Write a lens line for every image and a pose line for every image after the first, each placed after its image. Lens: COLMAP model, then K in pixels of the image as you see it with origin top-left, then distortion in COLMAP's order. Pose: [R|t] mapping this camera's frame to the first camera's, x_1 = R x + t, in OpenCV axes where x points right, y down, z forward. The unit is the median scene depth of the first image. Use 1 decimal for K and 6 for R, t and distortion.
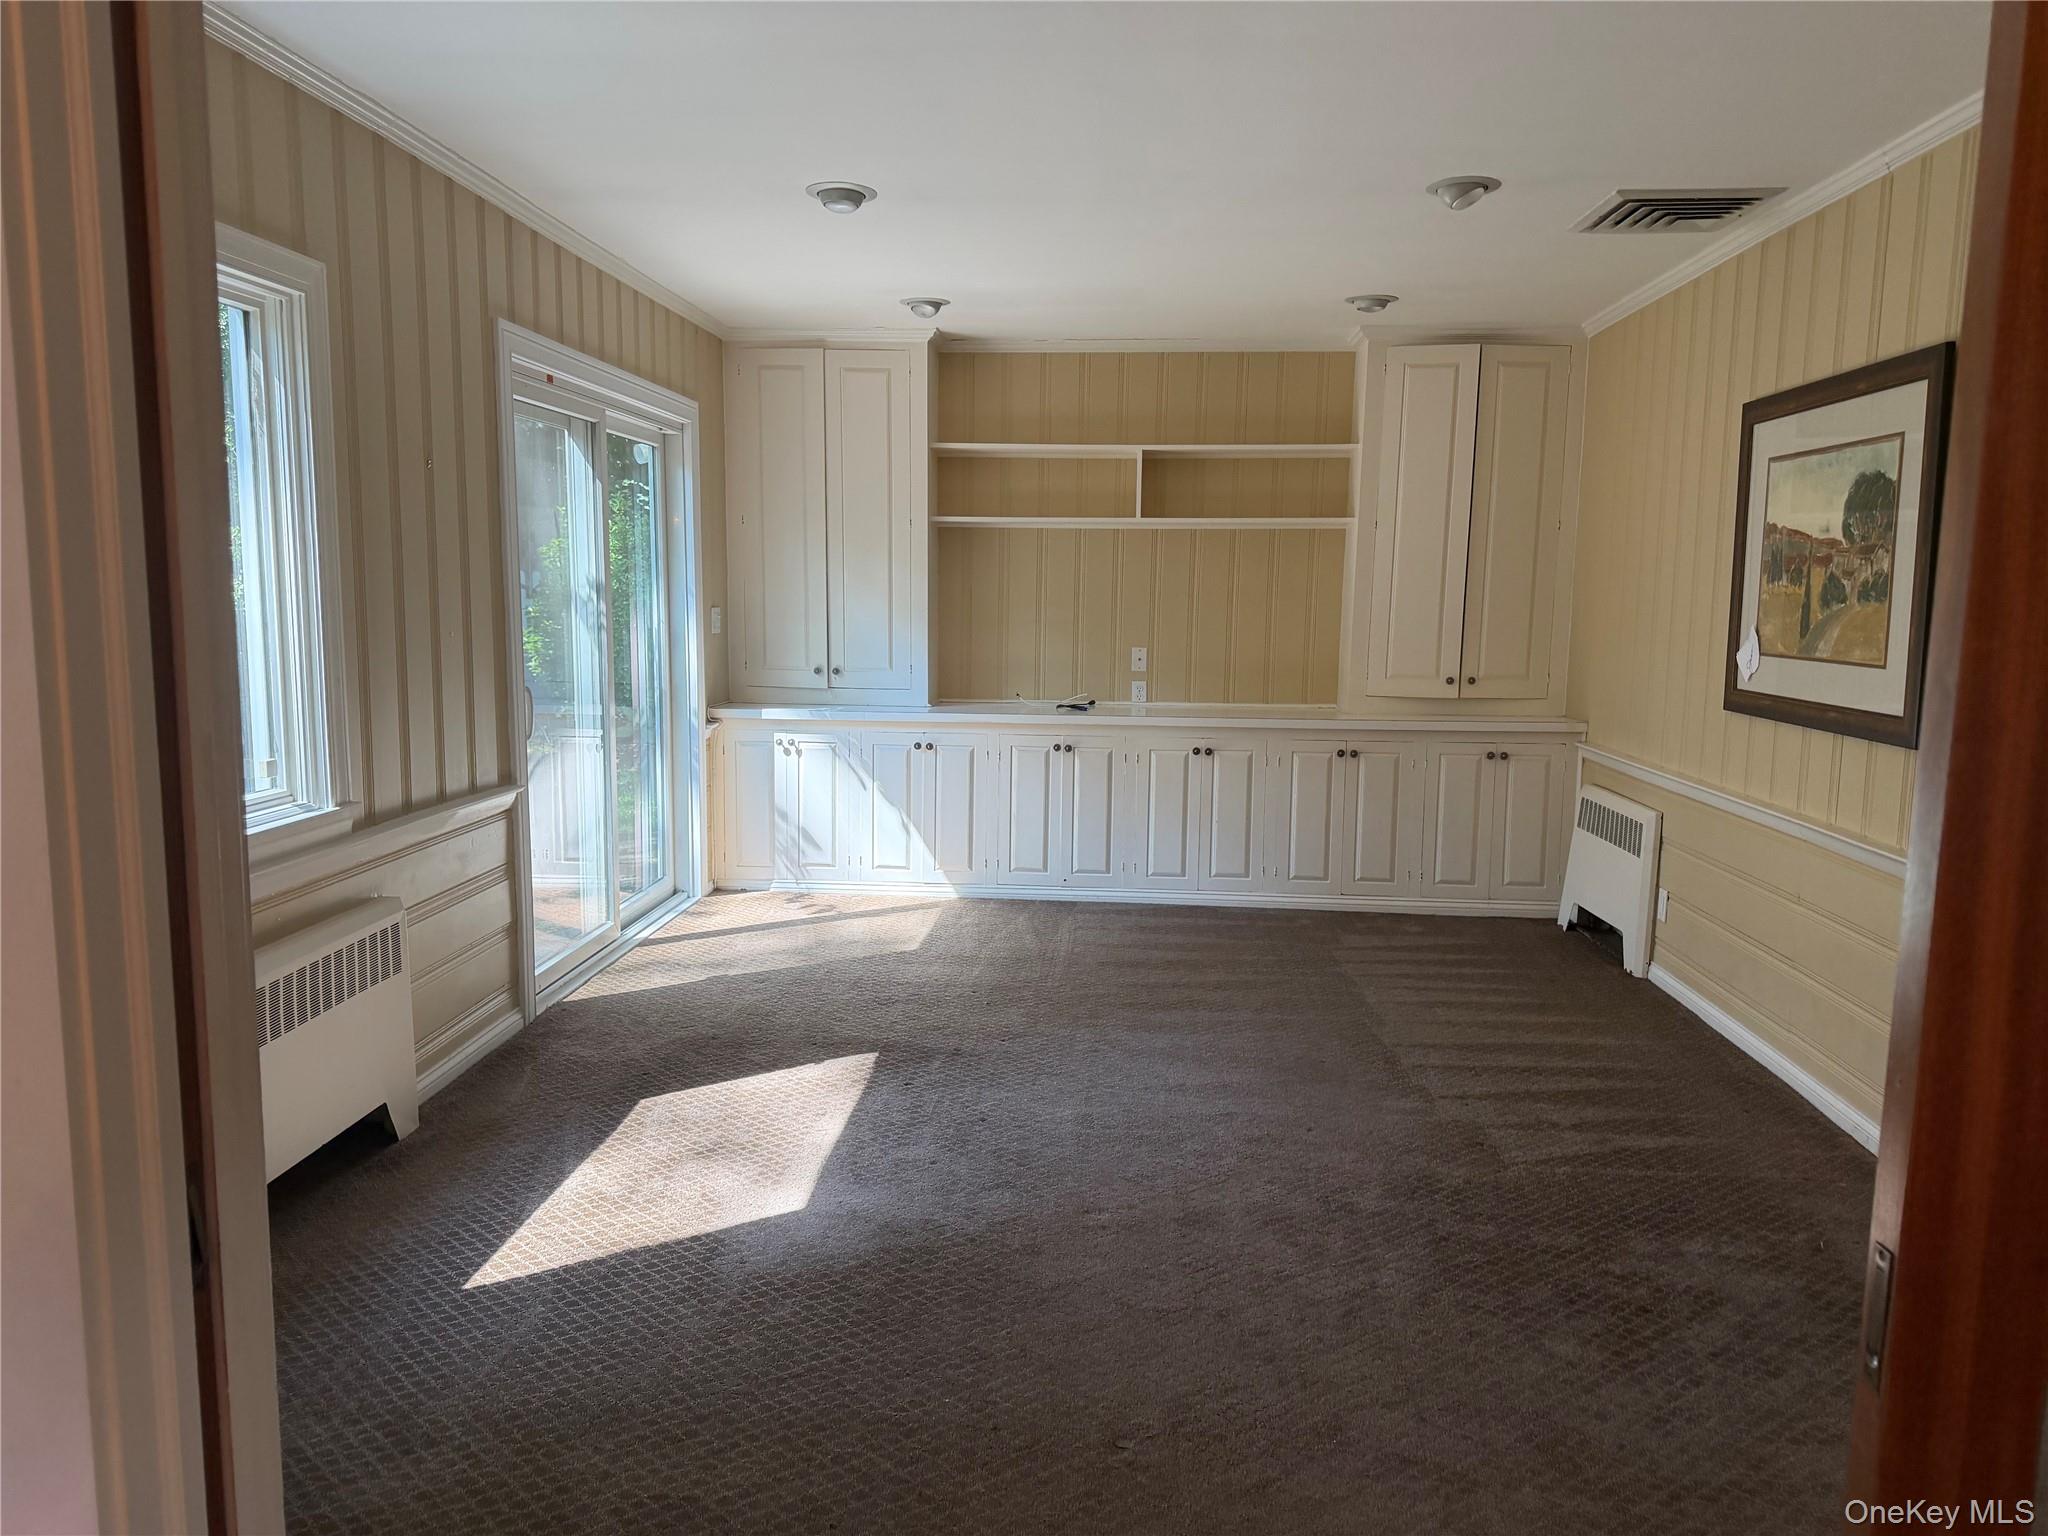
lens RADIAL K [[1437.3, 0, 1023.7], [0, 1437.3, 766.5], [0, 0, 1]] dist [0.007365, 0.000644]
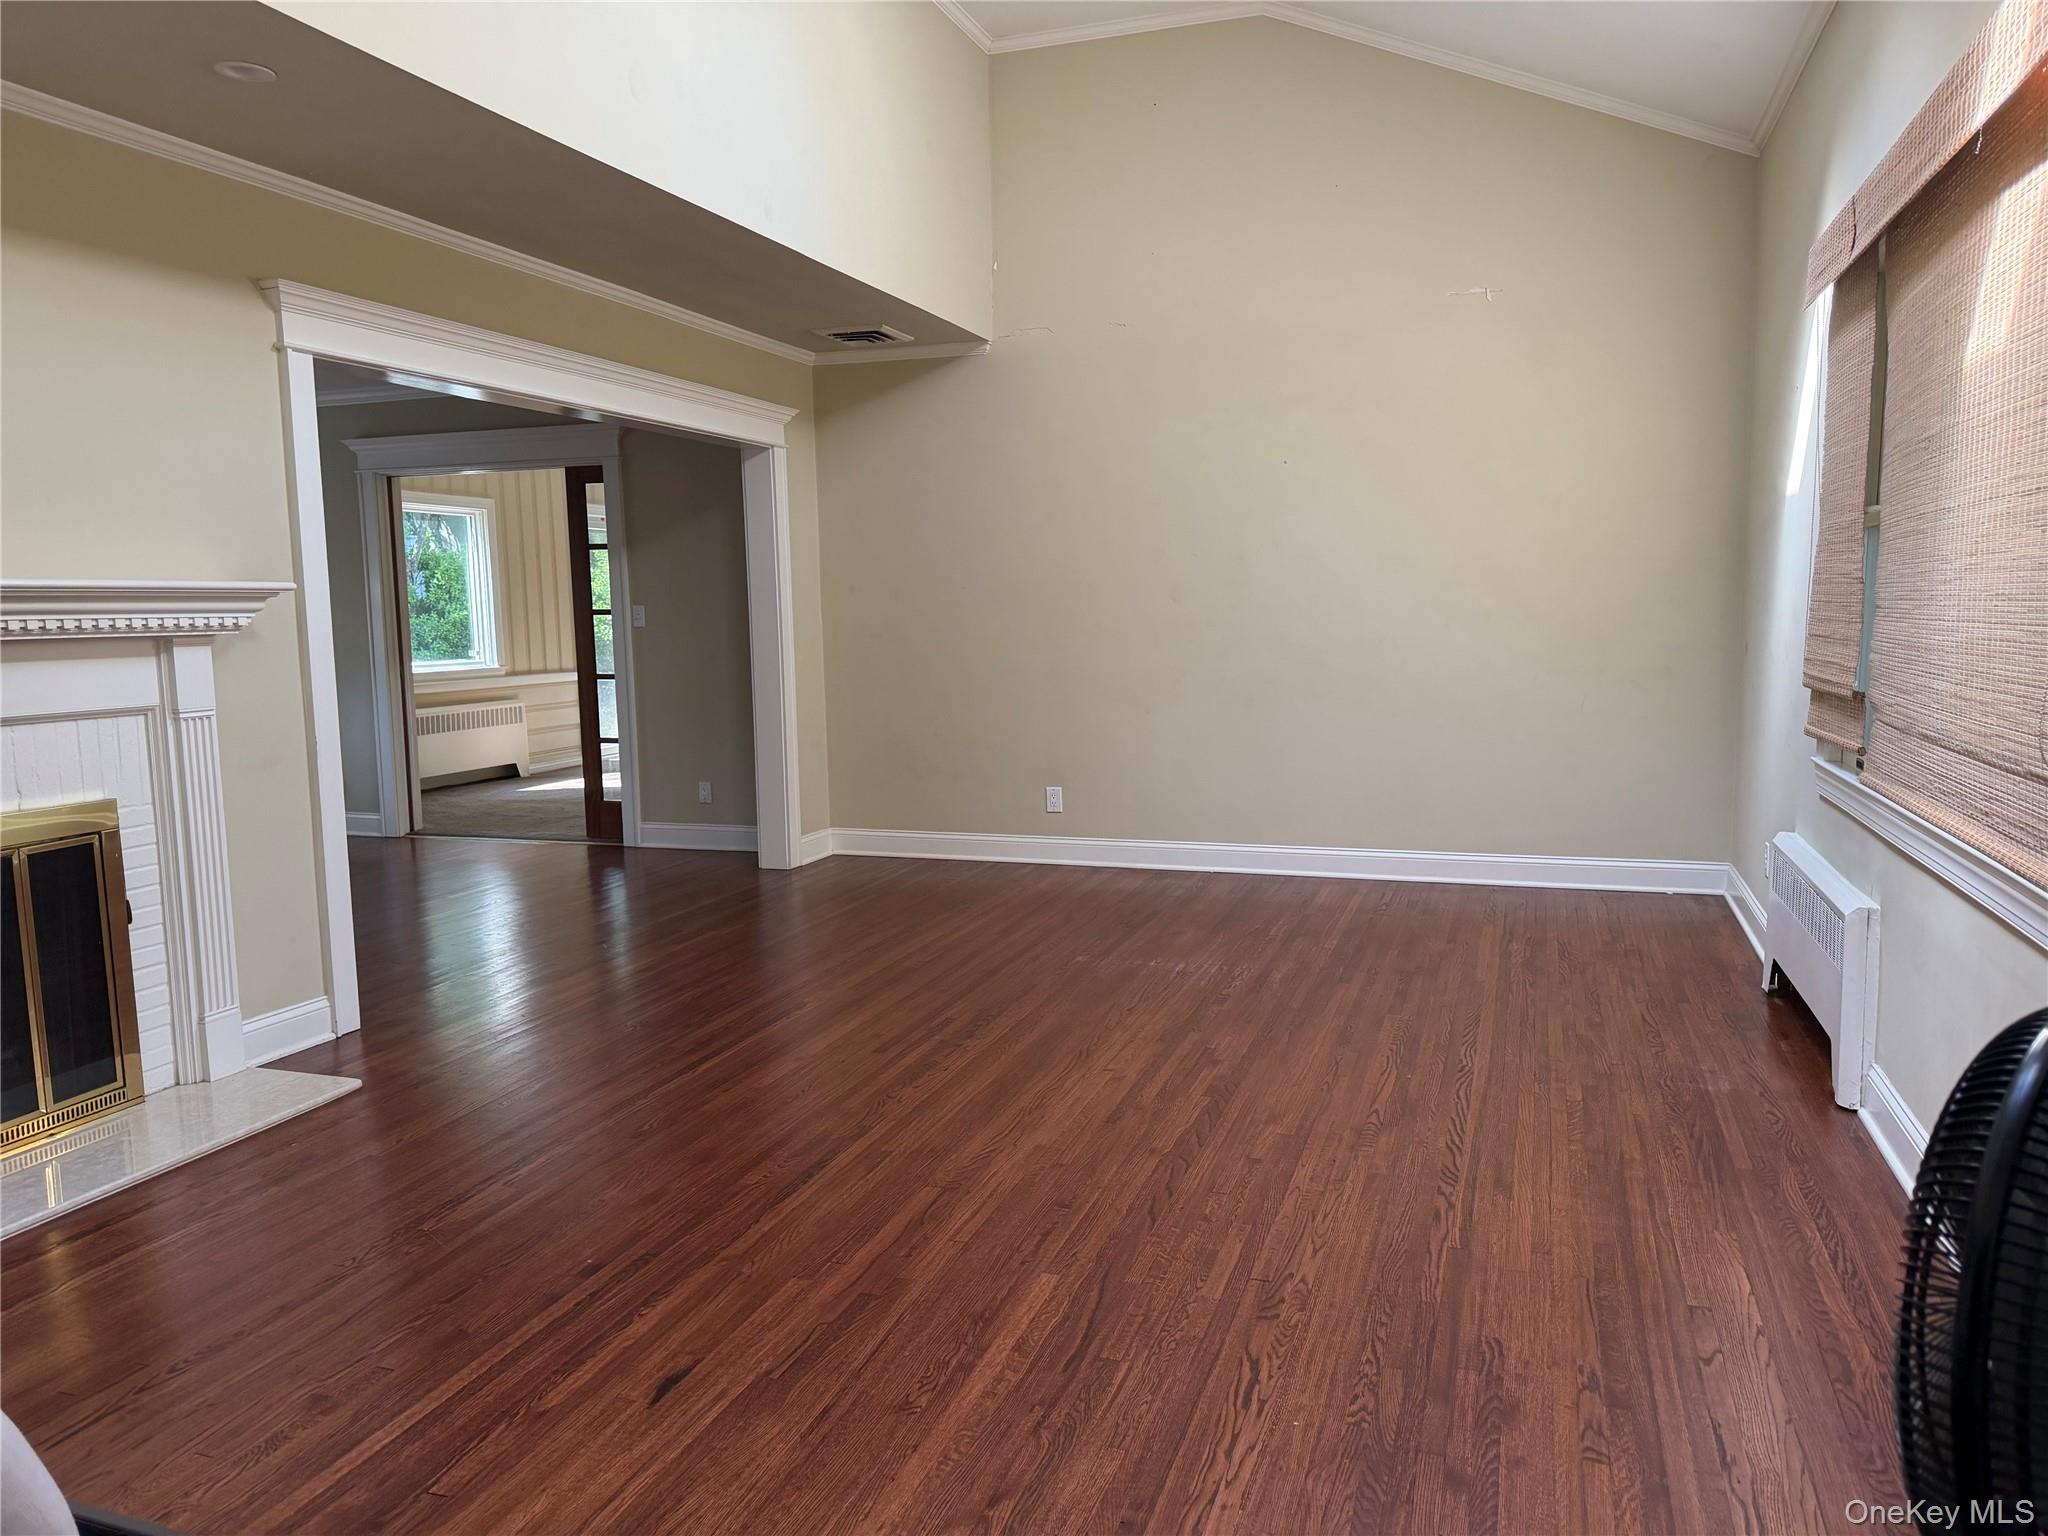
lens RADIAL K [[1437.3, 0, 1025.6], [0, 1437.3, 771.4], [0, 0, 1]] dist [0.007365, 0.000644]
pose [[0.965179, 0.001174, -0.261587, 1.421678], [-0.003423, 0.999961, -0.008142, 0.270694], [0.261567, 0.008754, 0.965146, -1.700583]]
